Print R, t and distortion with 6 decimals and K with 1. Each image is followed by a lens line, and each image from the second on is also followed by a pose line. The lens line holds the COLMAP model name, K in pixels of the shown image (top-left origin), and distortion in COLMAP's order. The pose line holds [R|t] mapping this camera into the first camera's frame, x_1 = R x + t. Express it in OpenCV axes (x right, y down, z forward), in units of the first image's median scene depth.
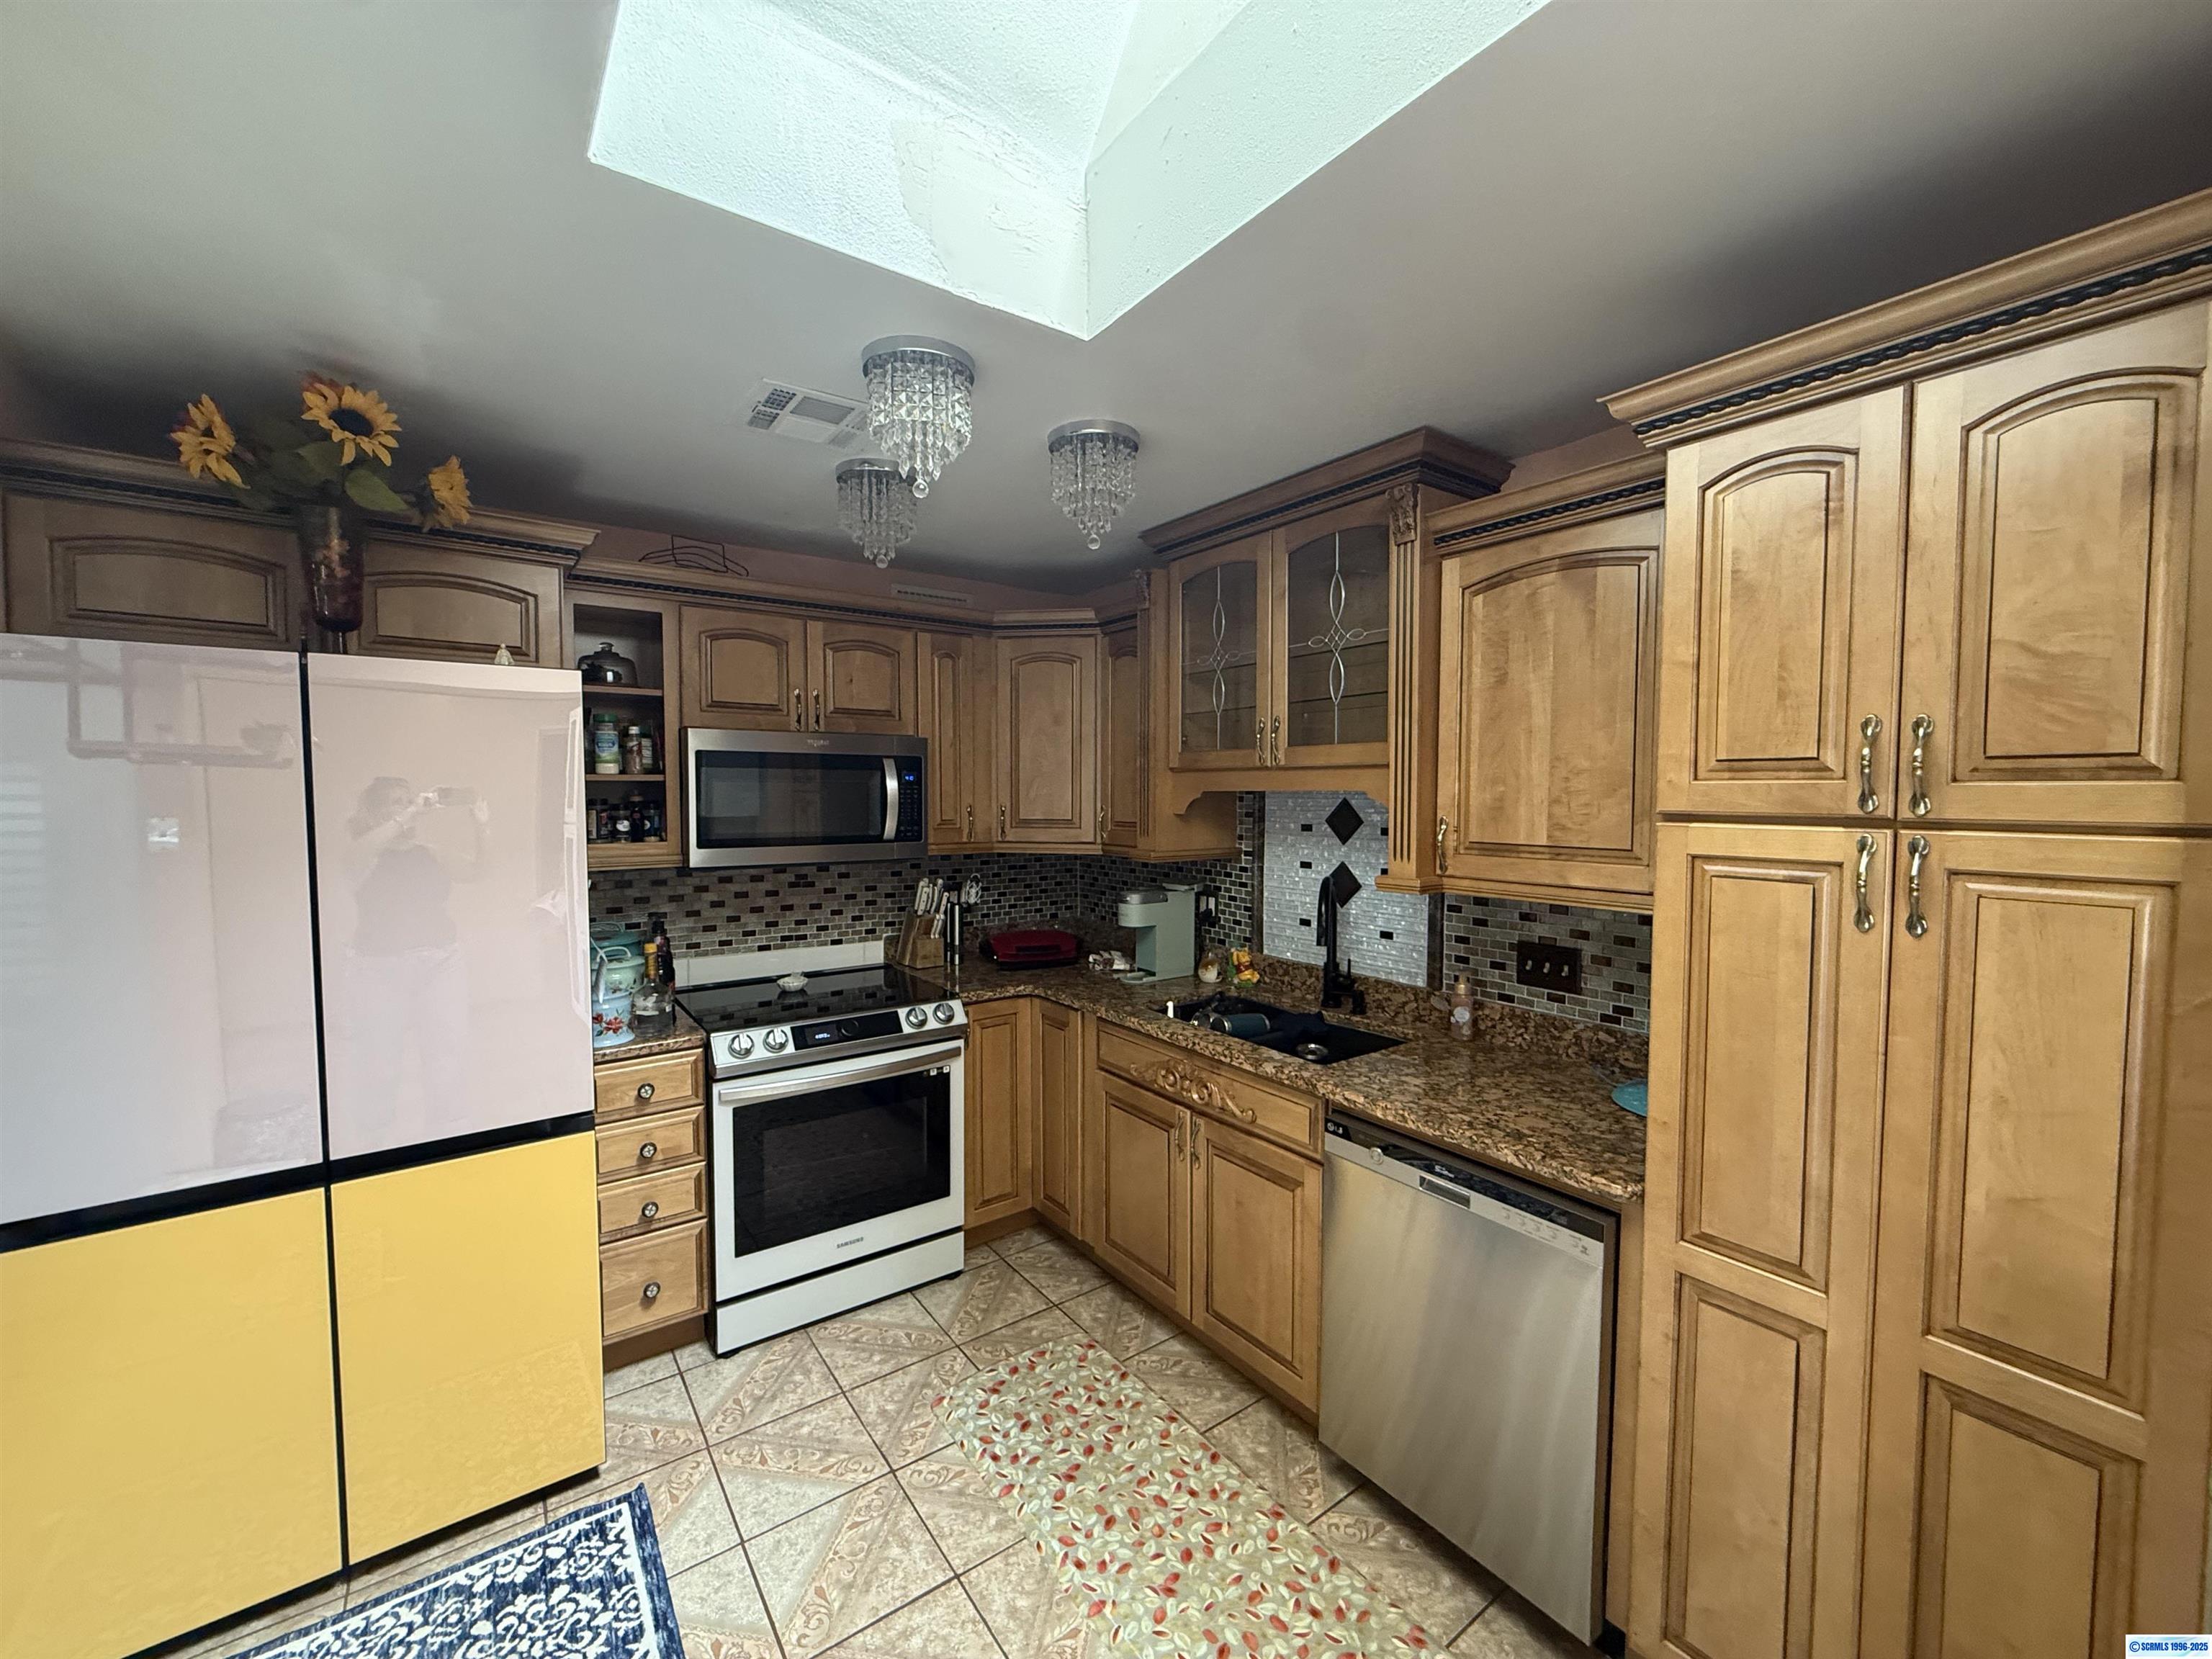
lens RADIAL K [[881.7, 0, 1108.4], [0, 881.7, 828.3], [0, 0, 1]] dist [0.000402, 0.000125]
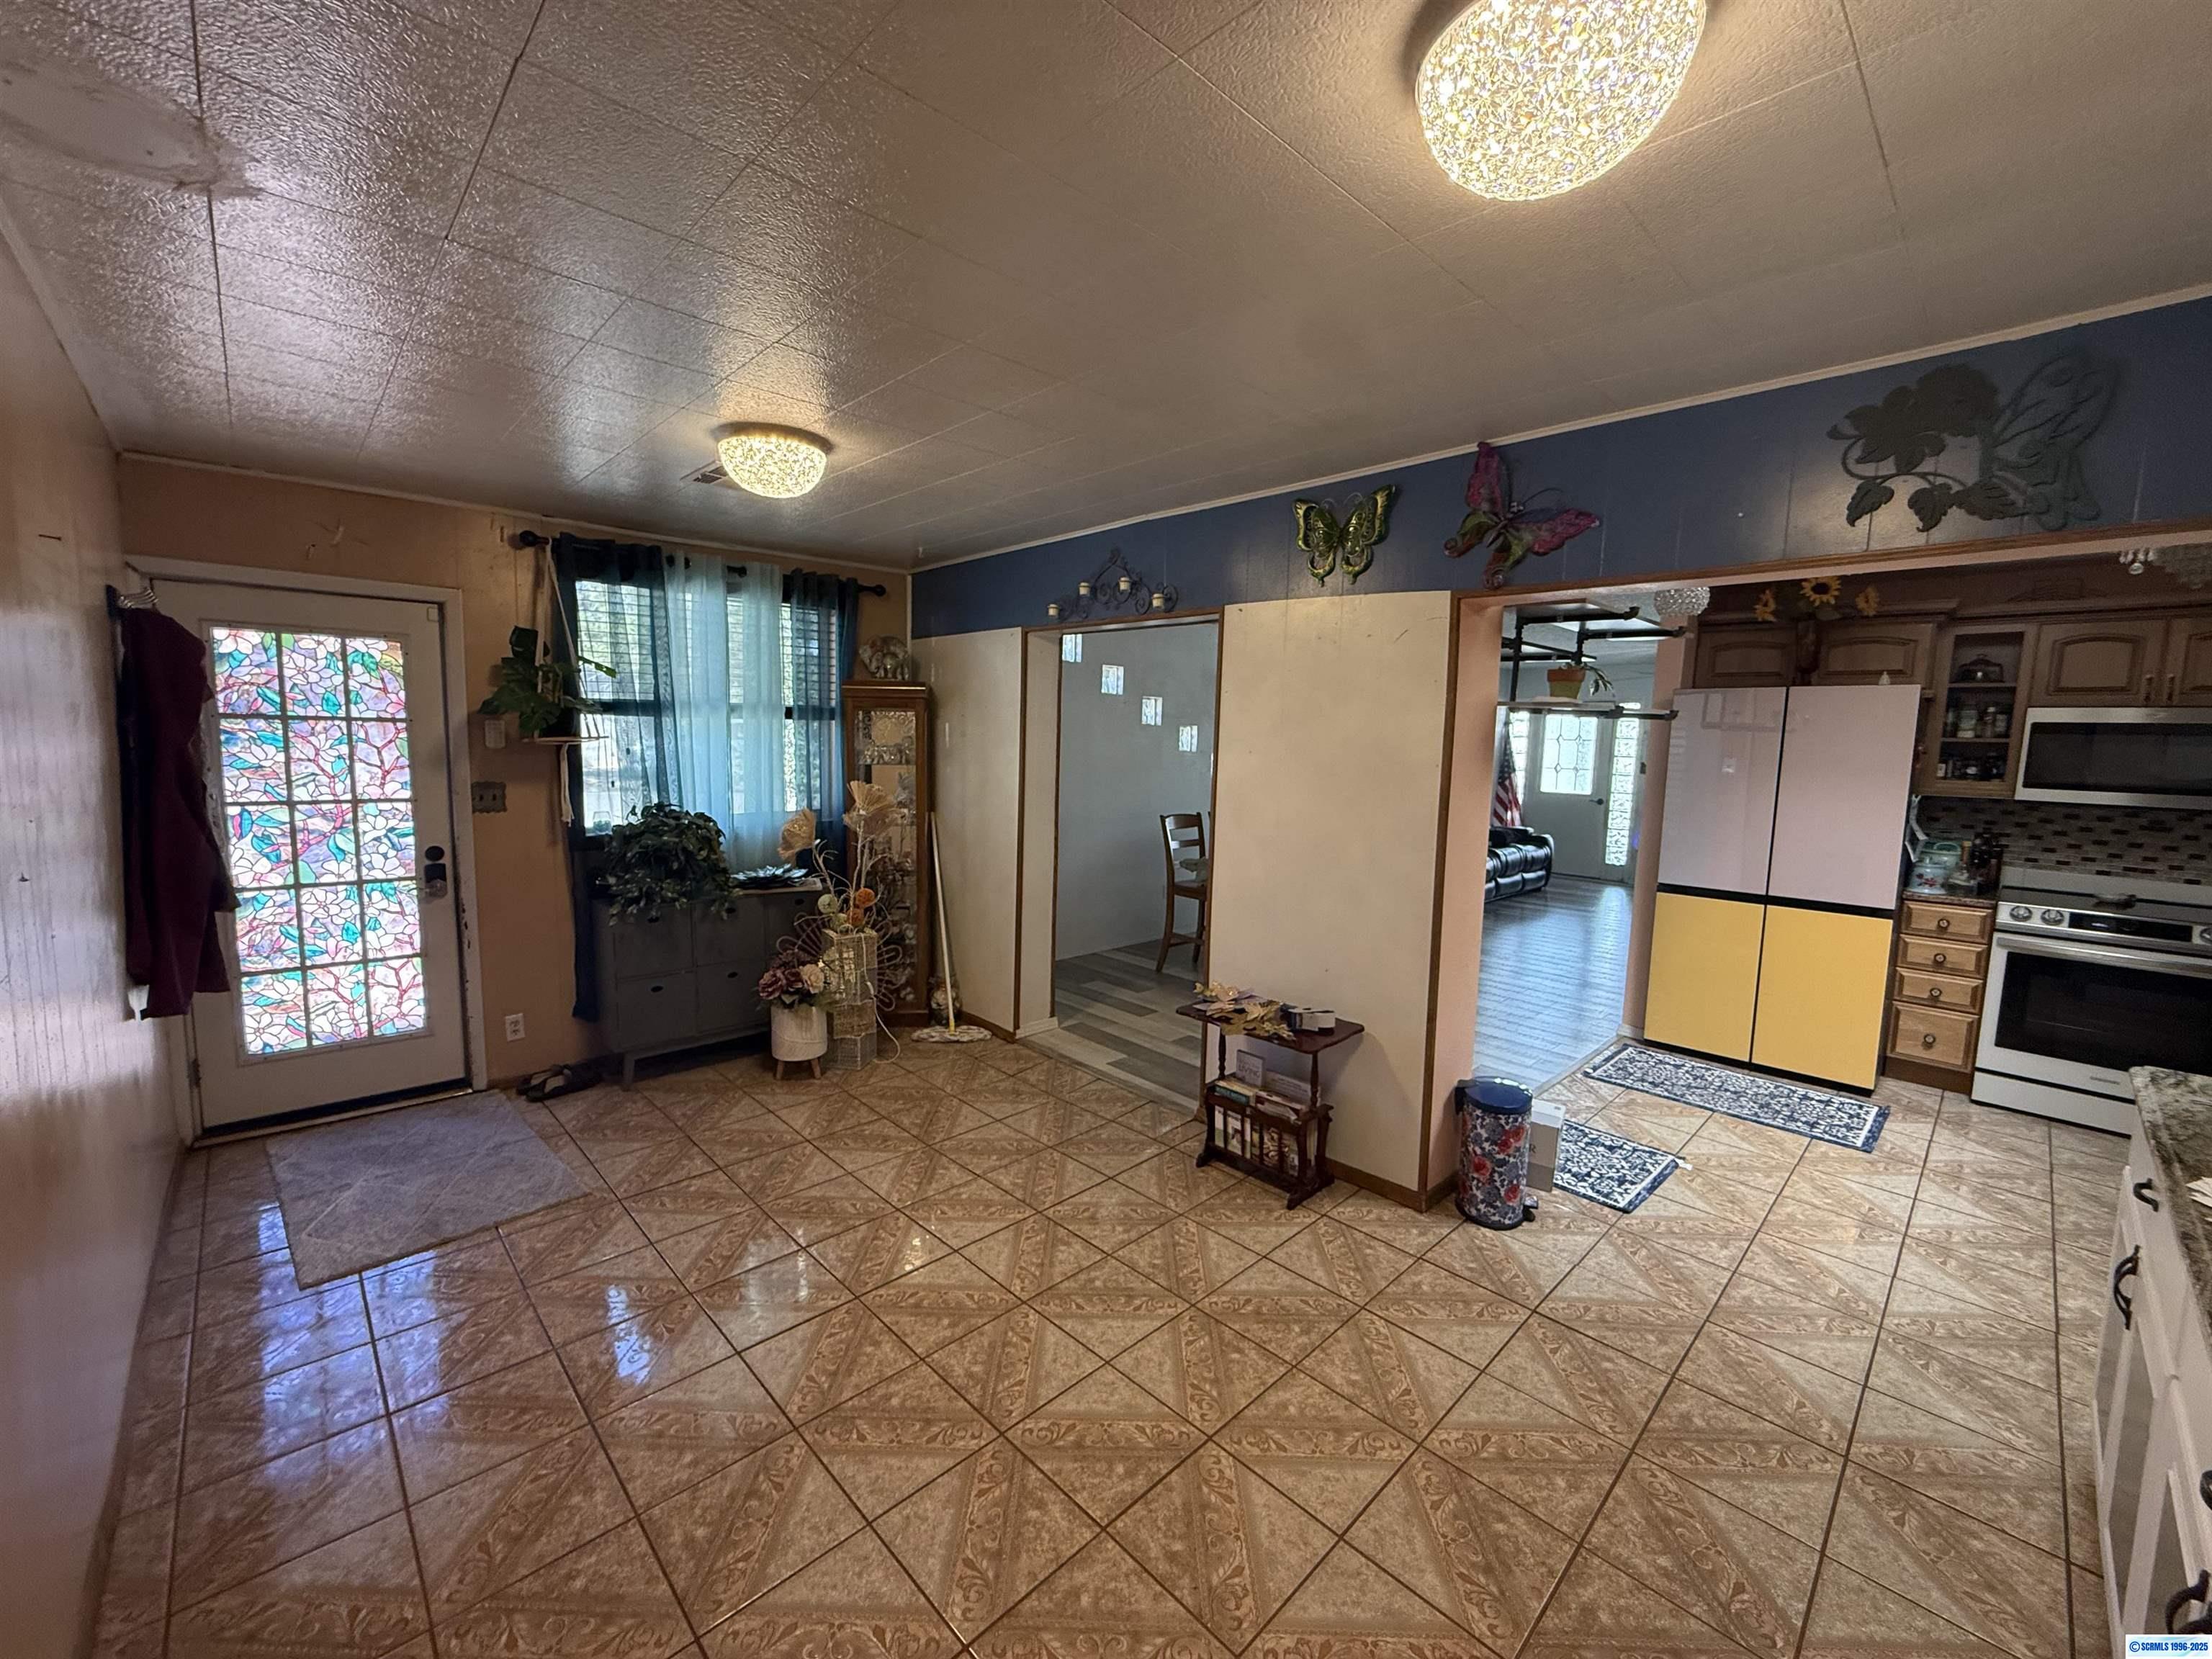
lens RADIAL K [[881.7, 0, 1098.2], [0, 881.7, 829.3], [0, 0, 1]] dist [0.000402, 0.000125]
pose [[0.129519, 0.111199, -0.985322, 0.881531], [-0.066369, 0.992436, 0.103278, 0.045886], [0.989353, 0.052019, 0.135920, -0.822537]]
